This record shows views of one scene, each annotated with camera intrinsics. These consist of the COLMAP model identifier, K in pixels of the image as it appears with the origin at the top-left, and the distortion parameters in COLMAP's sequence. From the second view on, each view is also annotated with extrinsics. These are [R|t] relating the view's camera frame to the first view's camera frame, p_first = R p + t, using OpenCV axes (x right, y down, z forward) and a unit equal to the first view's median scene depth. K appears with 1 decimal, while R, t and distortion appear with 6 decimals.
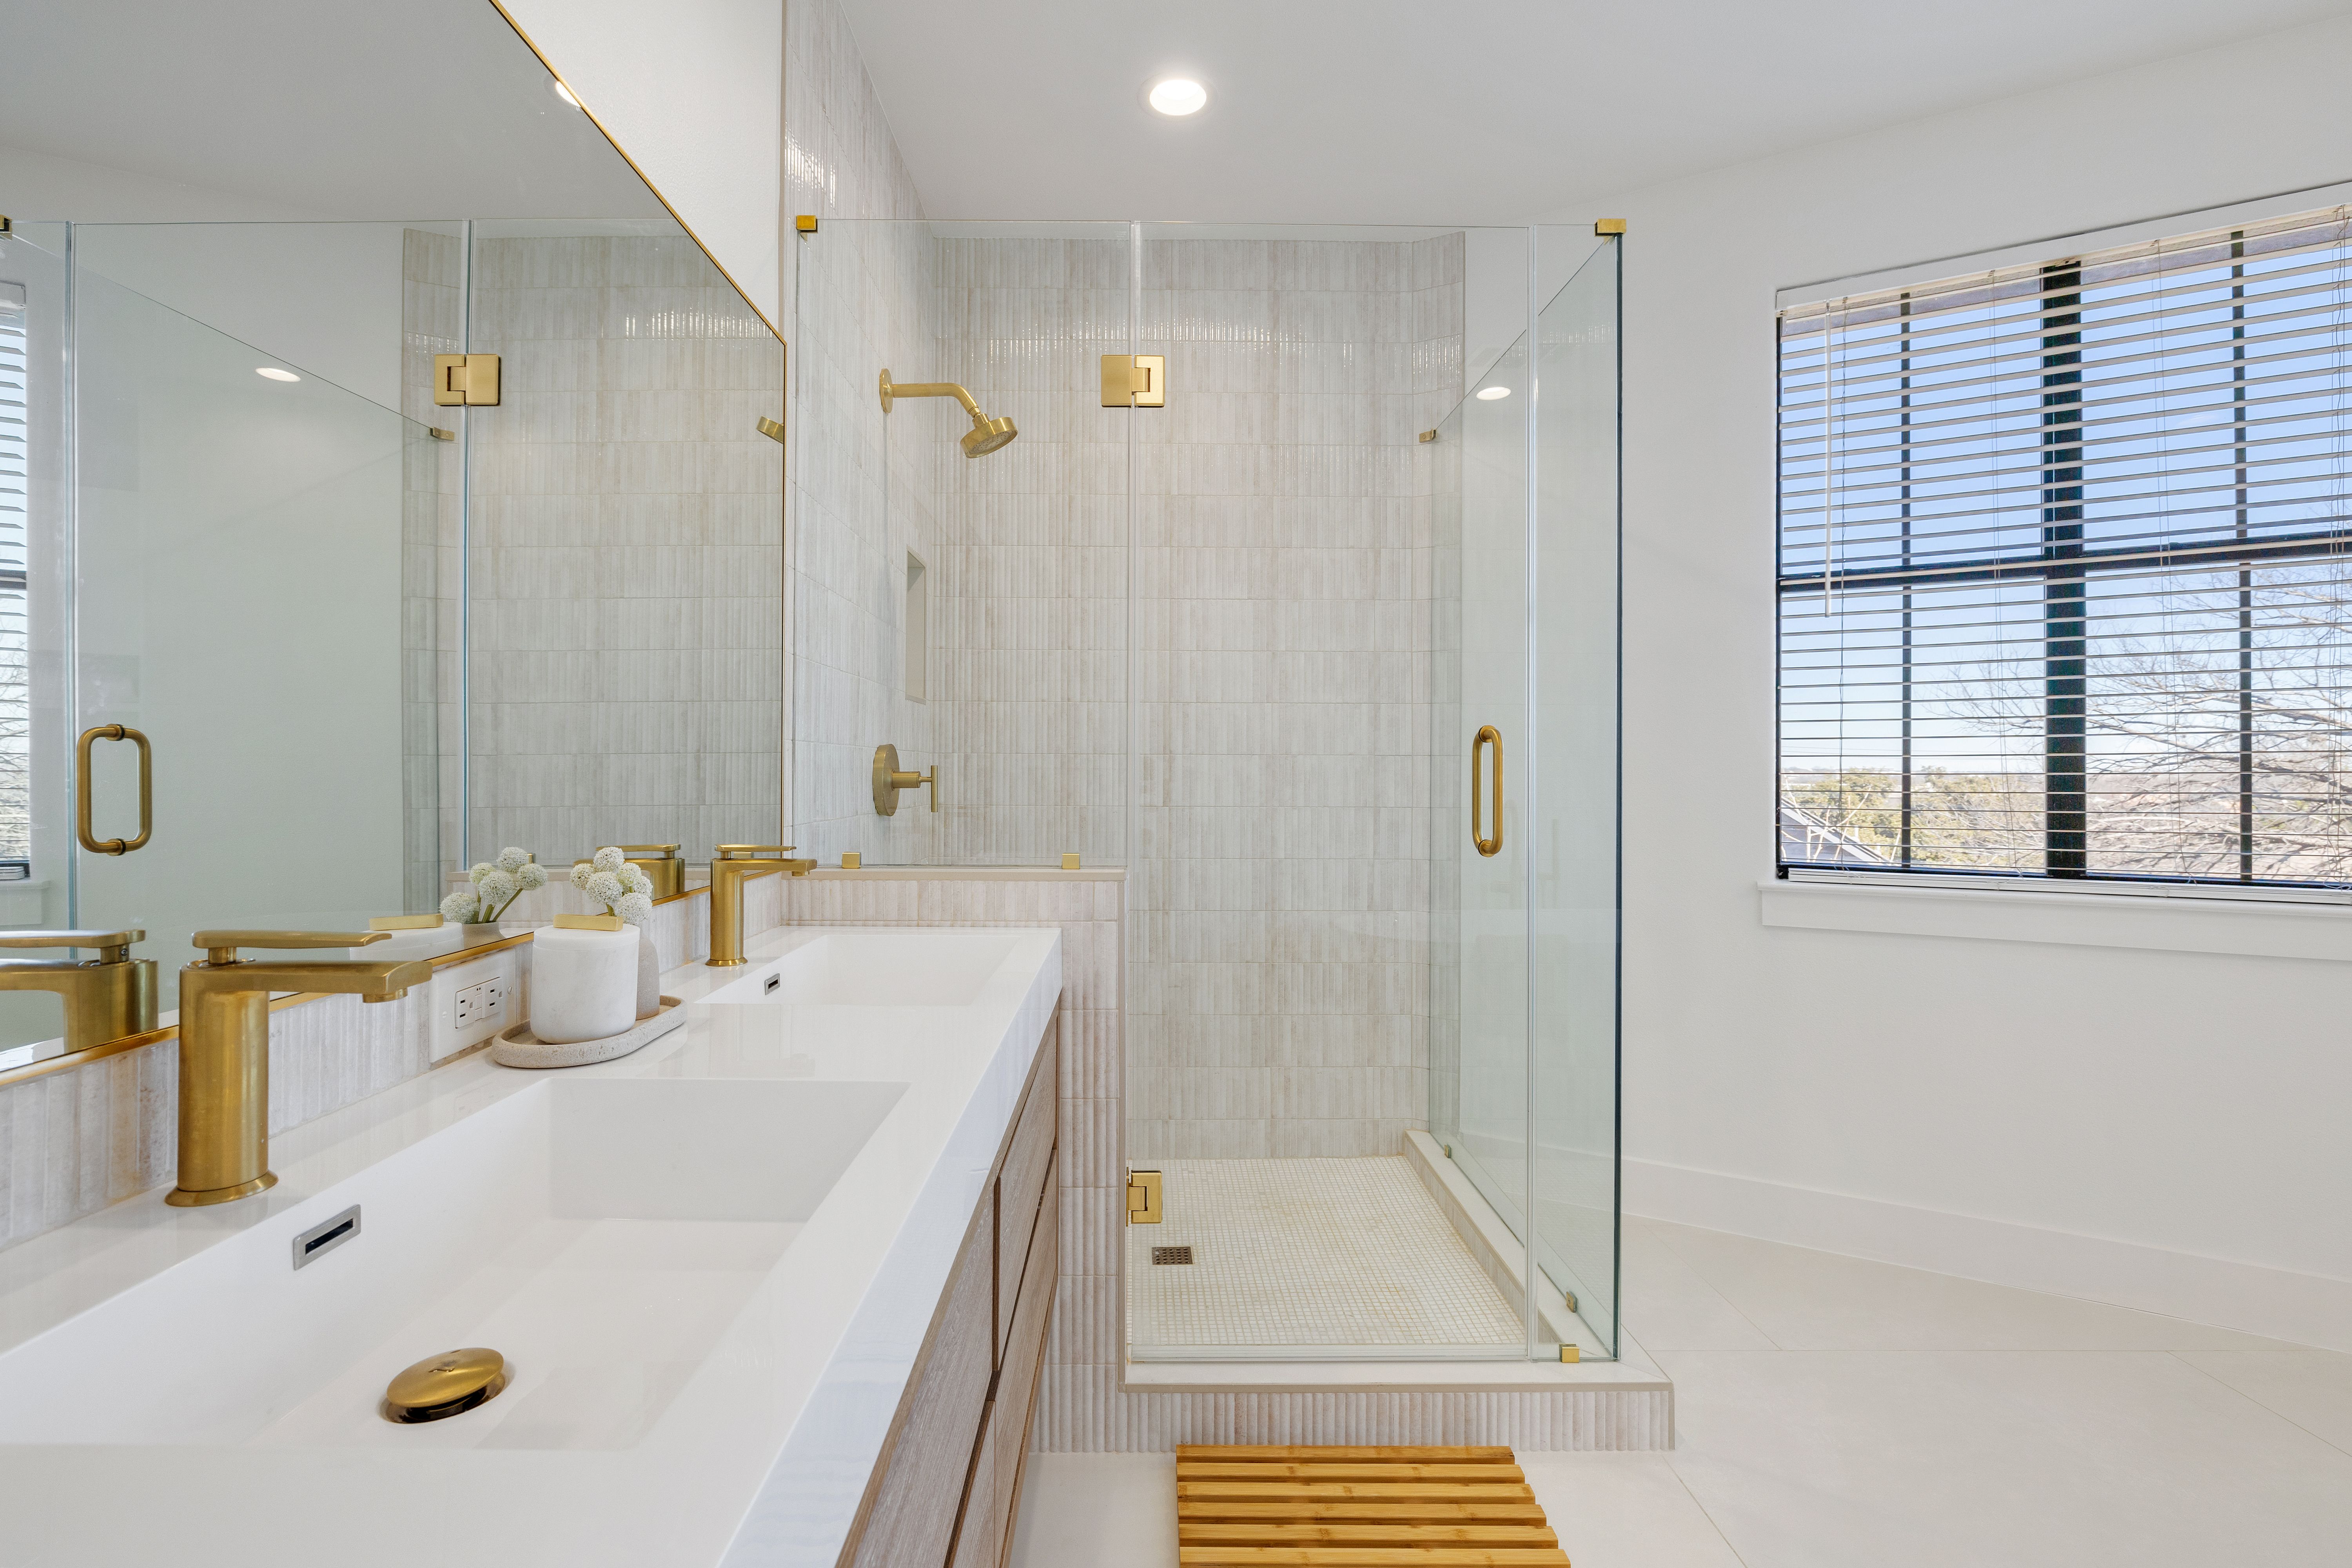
lens RADIAL K [[1082.9, 0, 1166.2], [0, 1082.9, 779.9], [0, 0, 1]] dist [-0.001825, 0.000229]
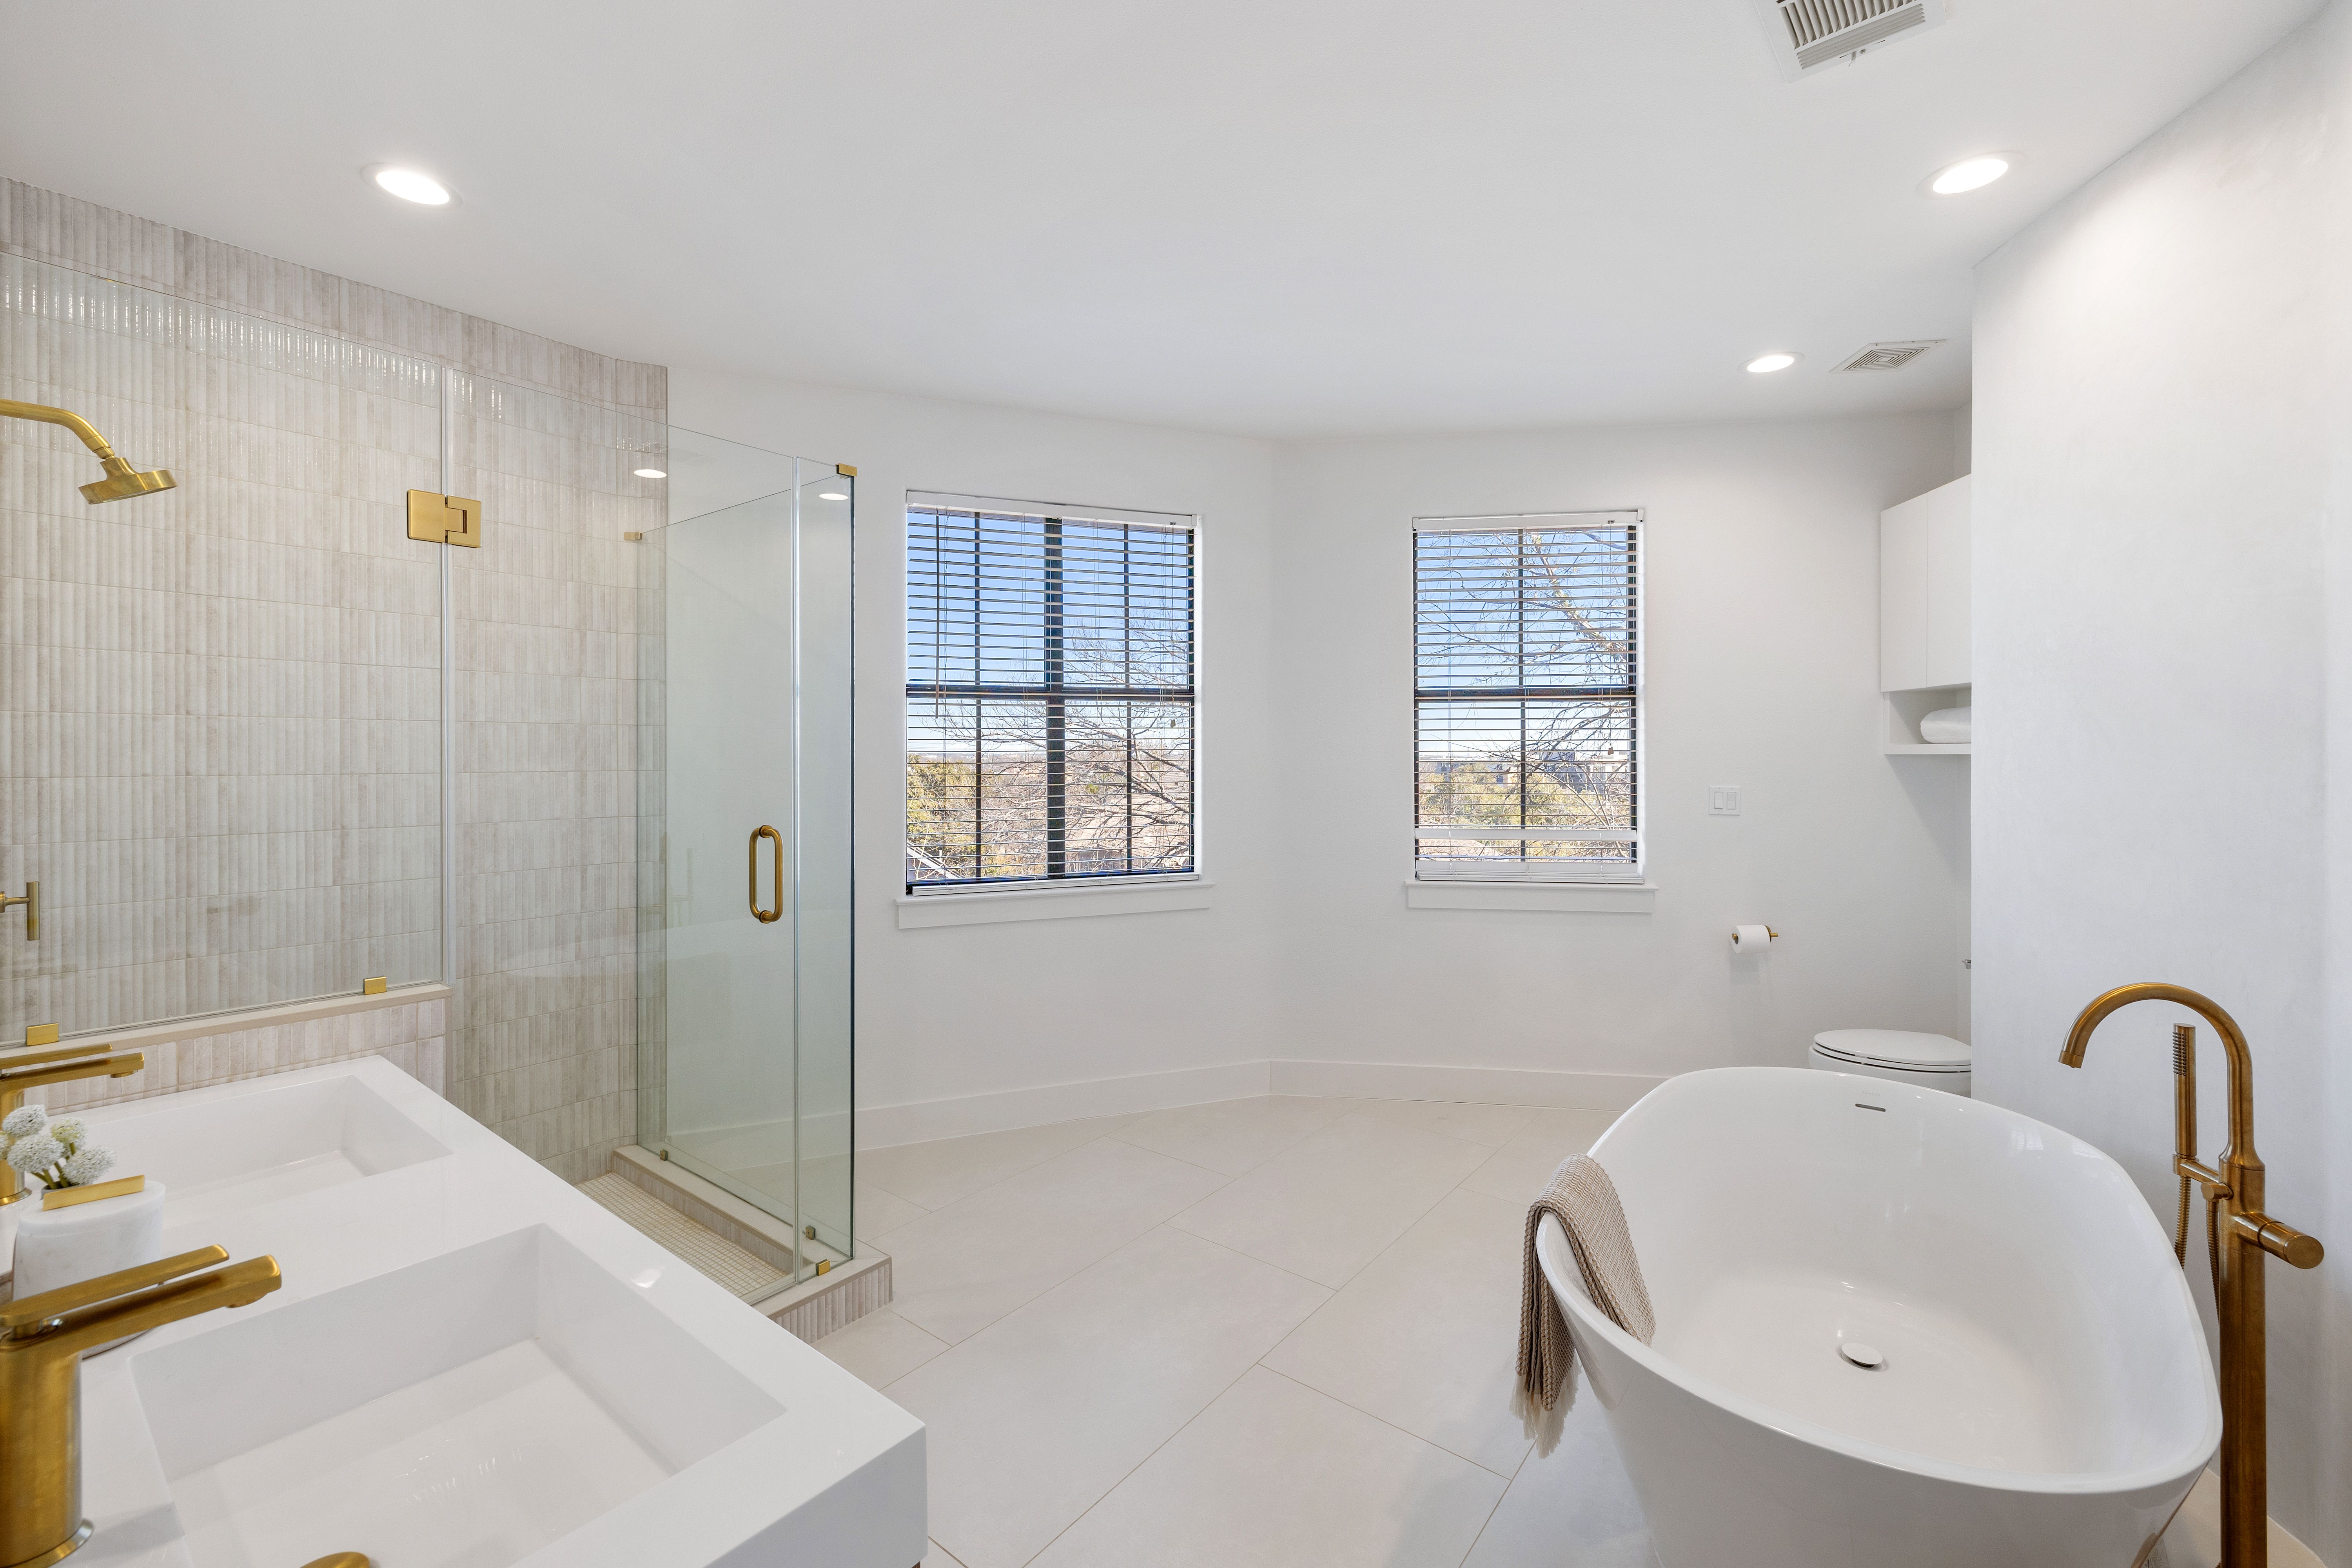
lens RADIAL K [[994.9, 0, 1196.3], [0, 994.9, 761.4], [0, 0, 1]] dist [0.003670, -0.000857]
pose [[0.608294, -0.009199, 0.793658, -0.230707], [-0.000937, 0.999924, 0.012308, -0.093800], [-0.793711, -0.008230, 0.608239, -0.109205]]
